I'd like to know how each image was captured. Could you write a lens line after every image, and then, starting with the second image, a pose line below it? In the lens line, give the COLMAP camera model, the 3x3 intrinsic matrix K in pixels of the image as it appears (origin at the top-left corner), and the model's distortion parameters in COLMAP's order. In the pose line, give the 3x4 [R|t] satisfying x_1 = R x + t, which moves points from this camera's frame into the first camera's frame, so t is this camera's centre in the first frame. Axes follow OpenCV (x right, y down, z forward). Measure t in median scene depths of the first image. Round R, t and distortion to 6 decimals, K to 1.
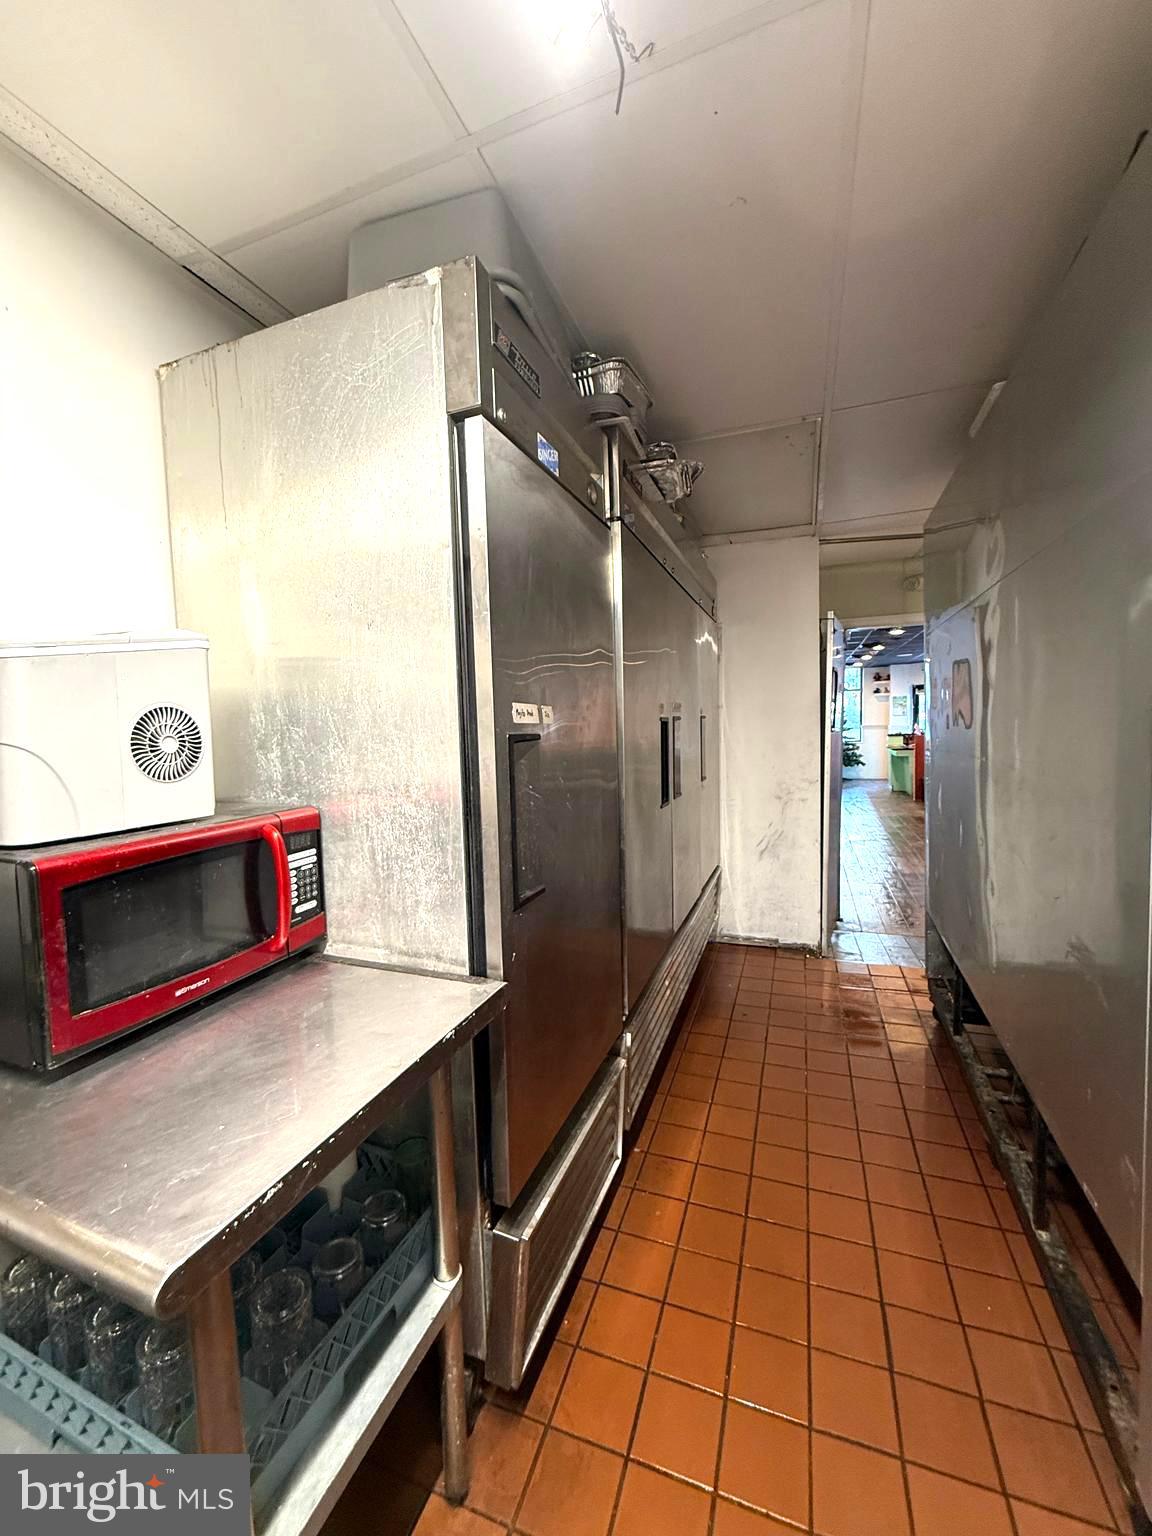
lens RADIAL K [[610.6, 0, 577.8], [0, 610.6, 760.0], [0, 0, 1]] dist [-0.001144, -0.000653]
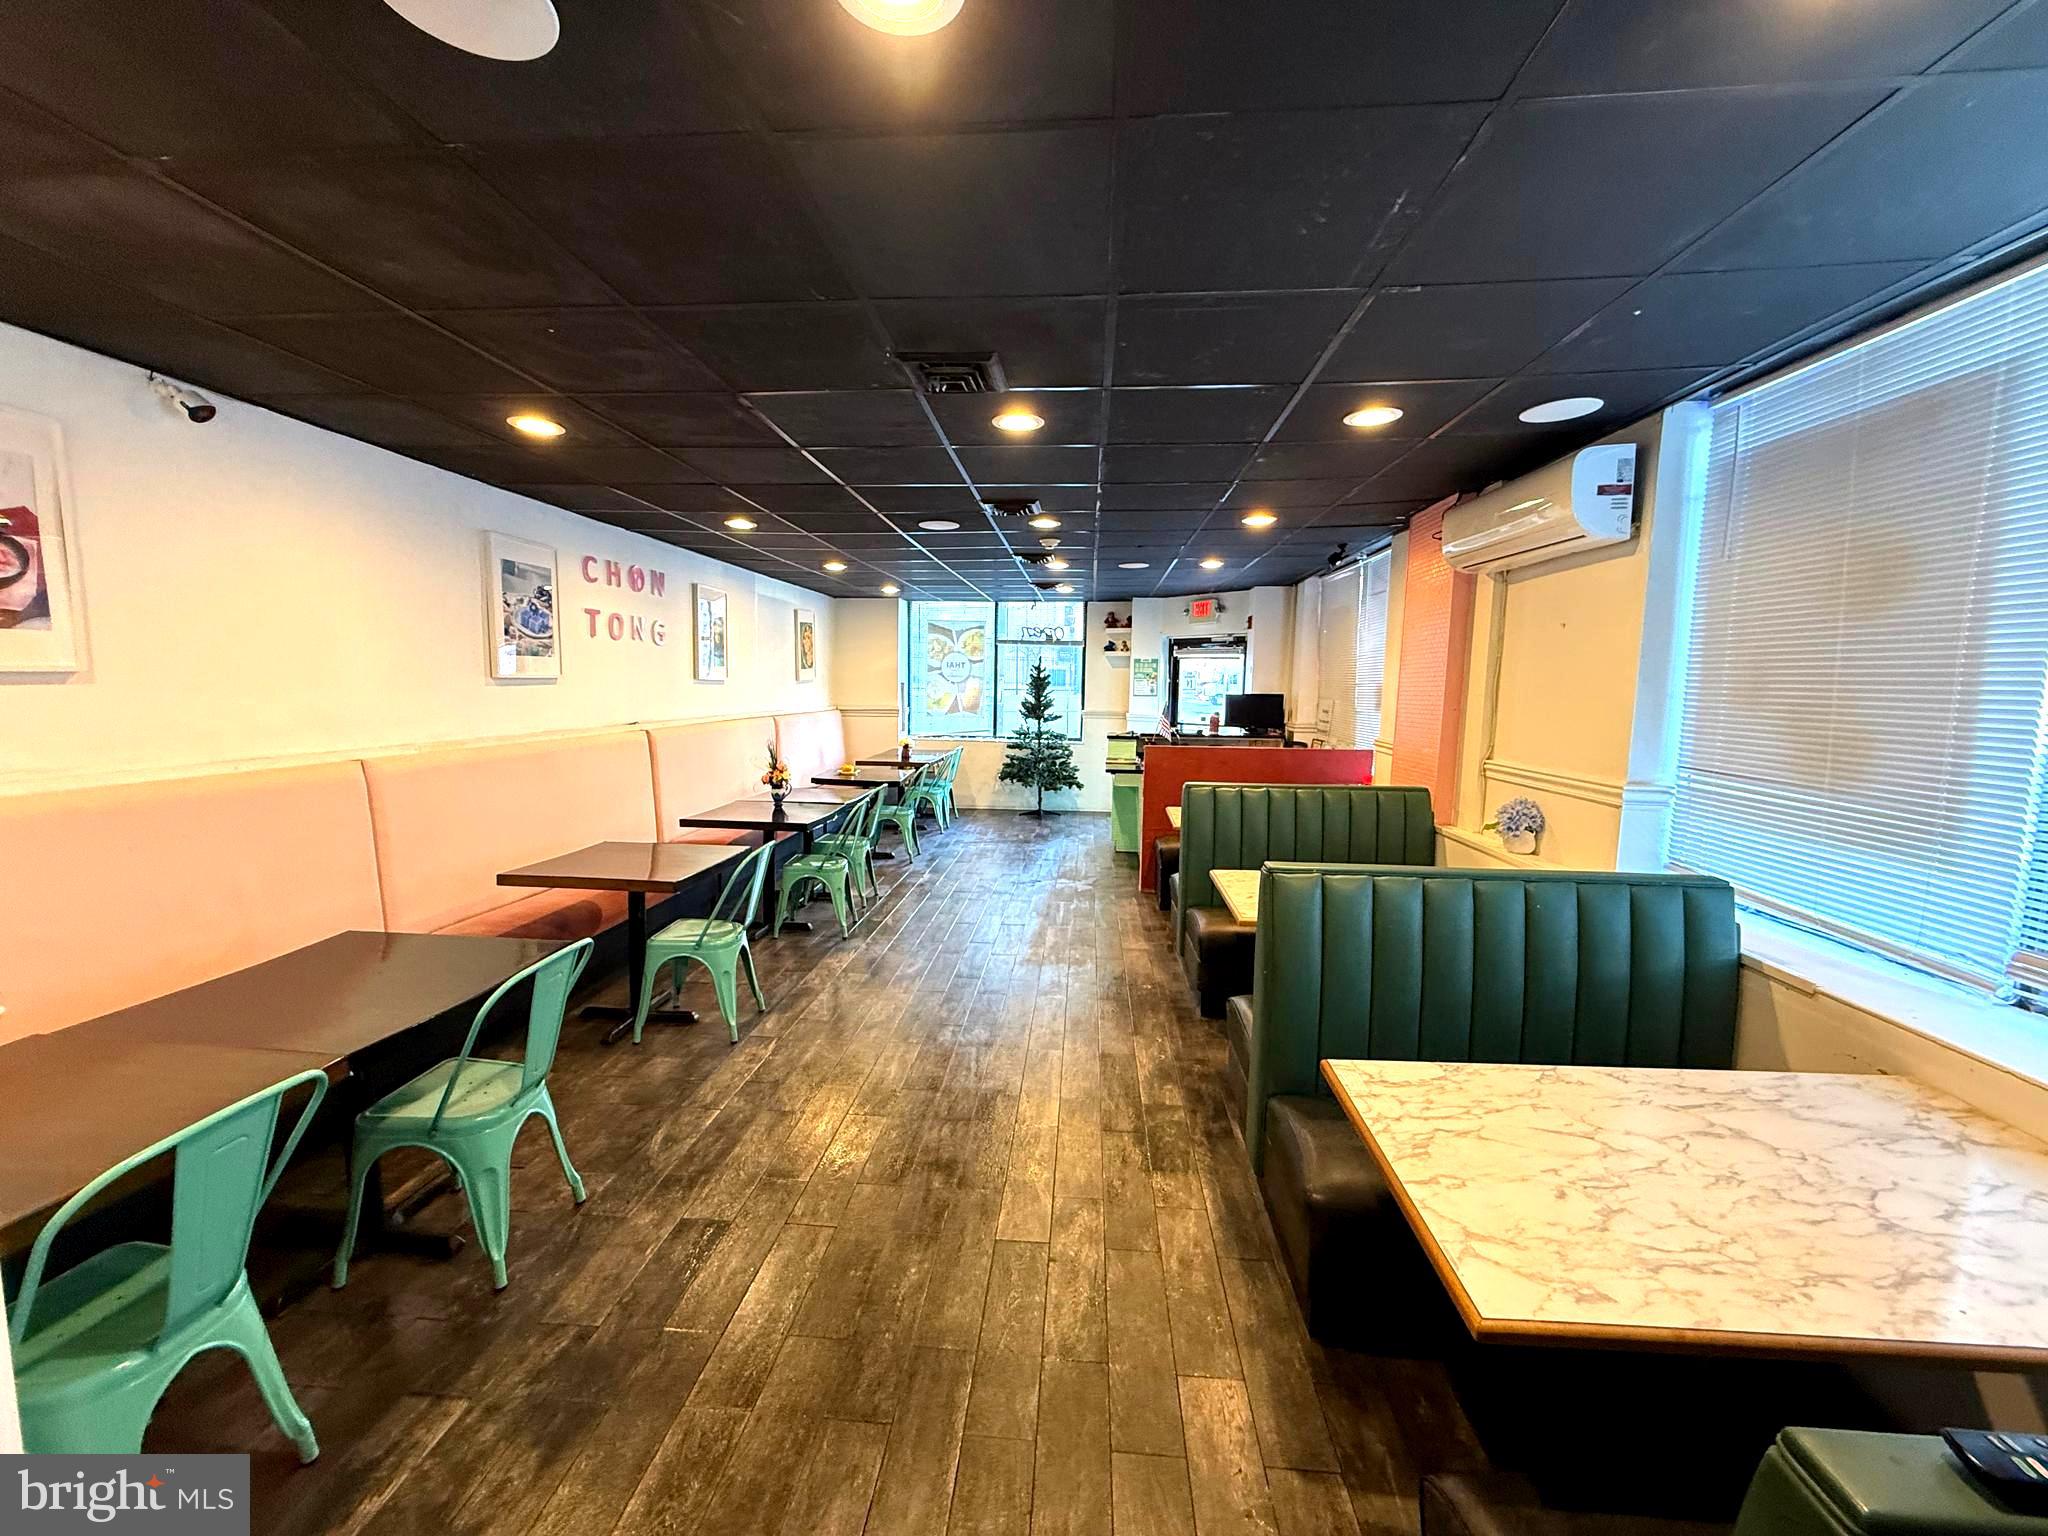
lens RADIAL K [[814.1, 0, 1021.8], [0, 814.1, 764.5], [0, 0, 1]] dist [-0.001144, -0.000653]
pose [[0.964533, 0.016772, 0.263431, 0.242742], [-0.026961, 0.999020, 0.035110, -0.035705], [-0.262584, -0.040967, 0.964039, 0.352517]]
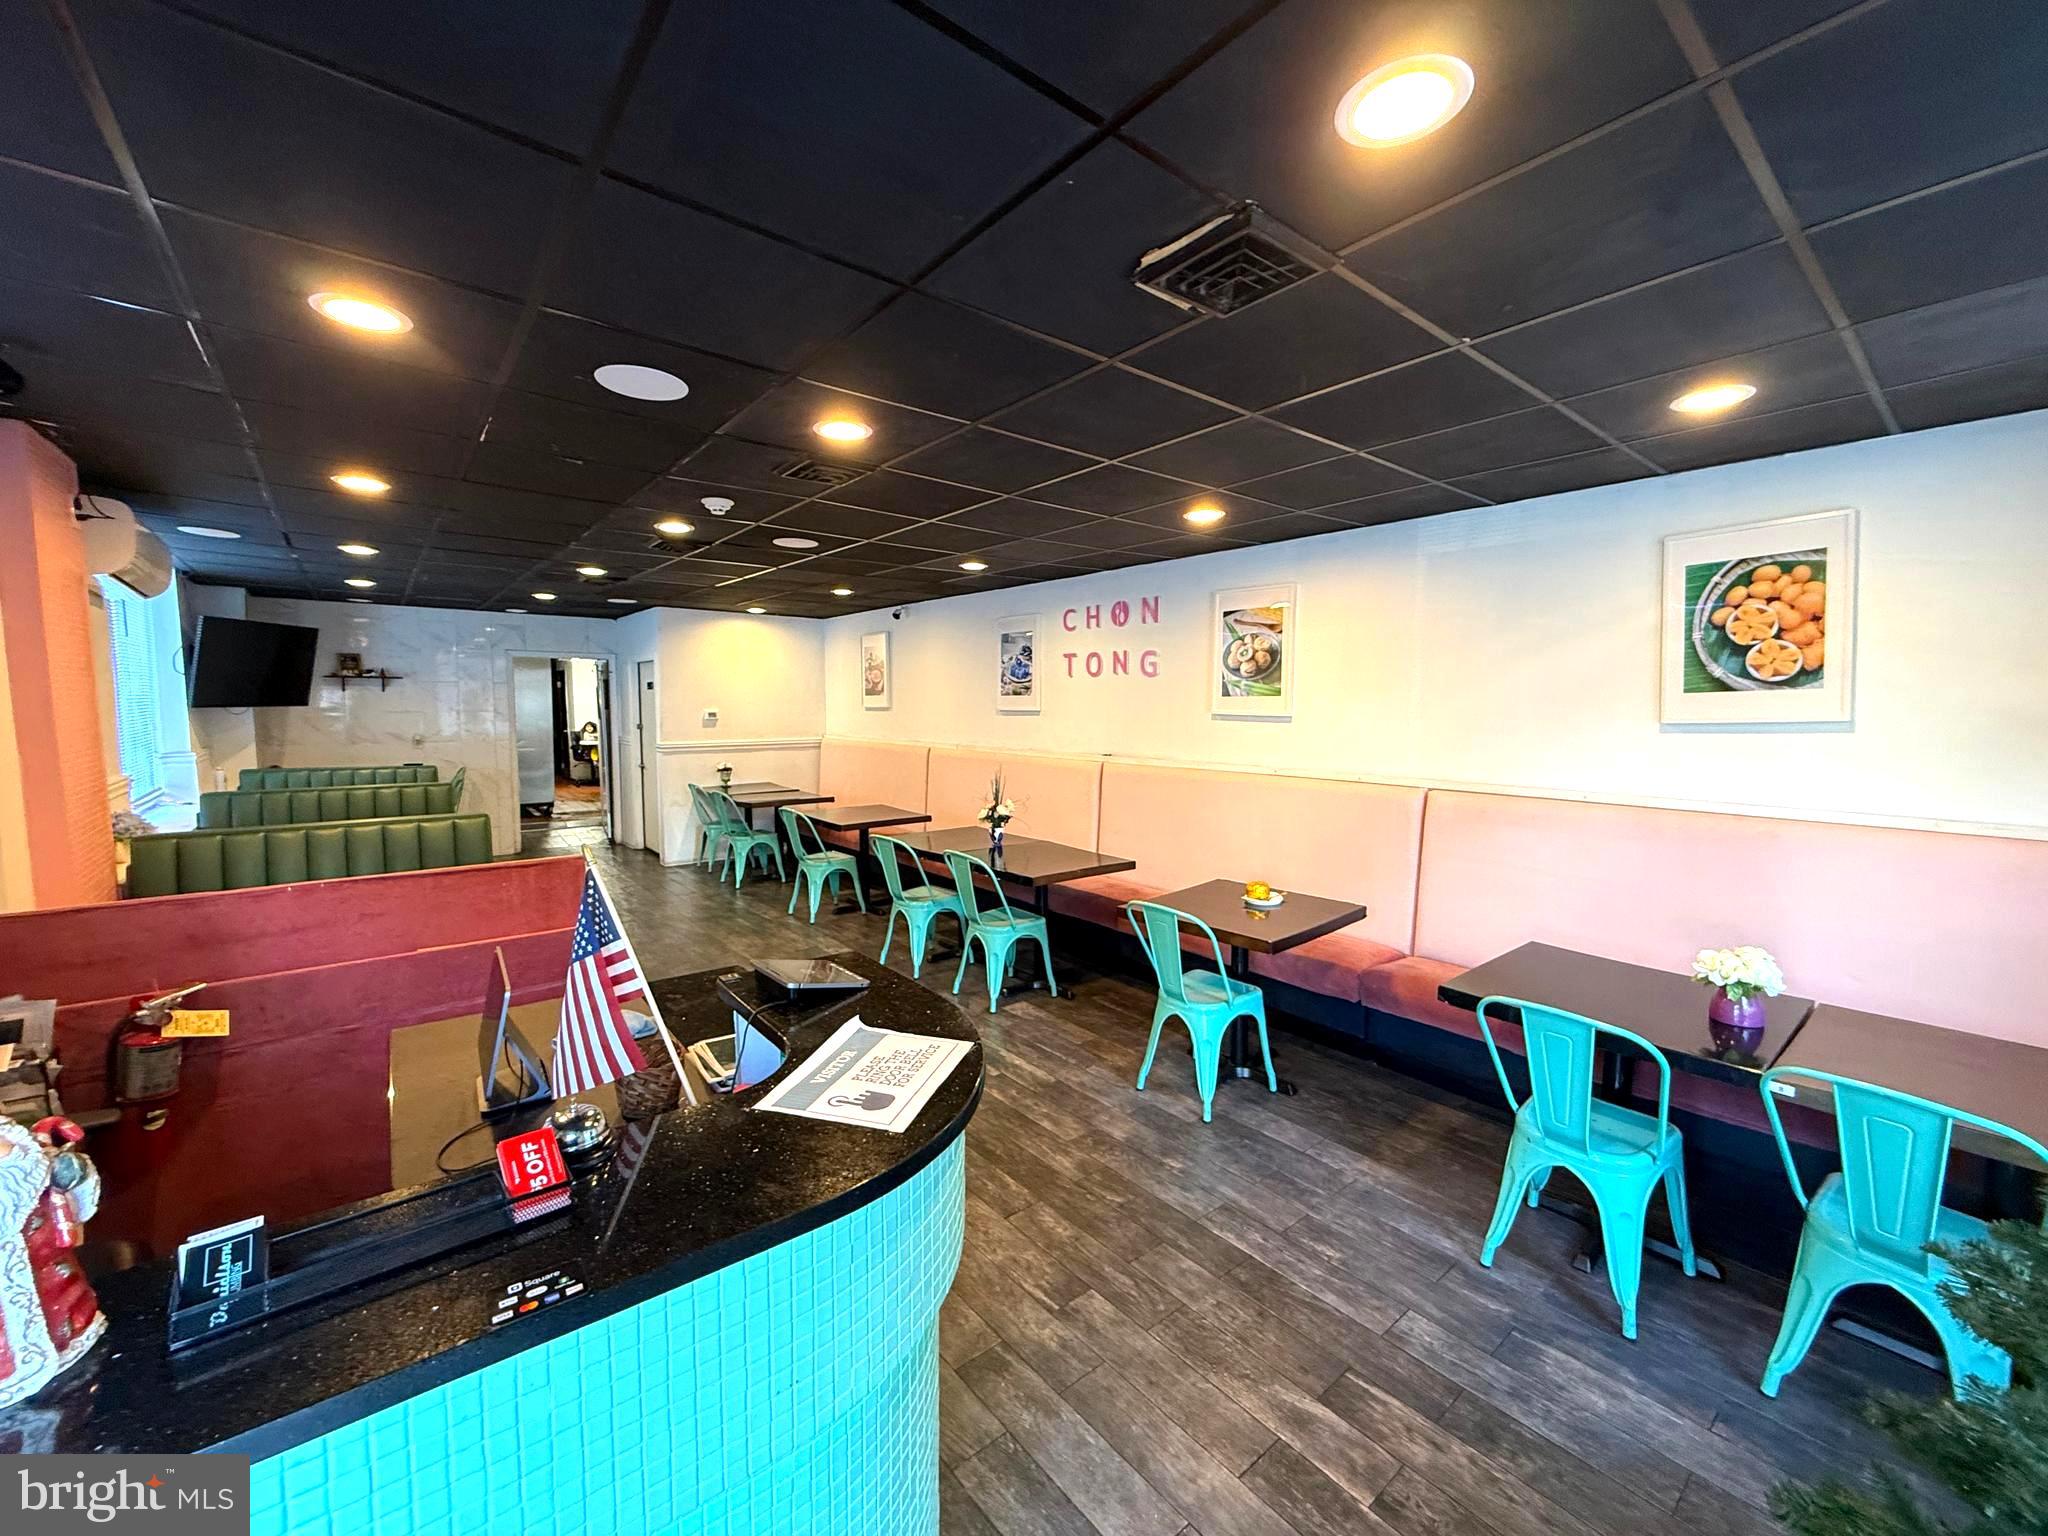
lens RADIAL K [[814.1, 0, 1025.2], [0, 814.1, 776.8], [0, 0, 1]] dist [-0.001144, -0.000653]
pose [[-0.511752, 0.101680, -0.853095, 0.628279], [-0.043053, 0.988689, 0.143668, -0.096971], [0.858054, 0.110251, -0.501586, 1.137040]]
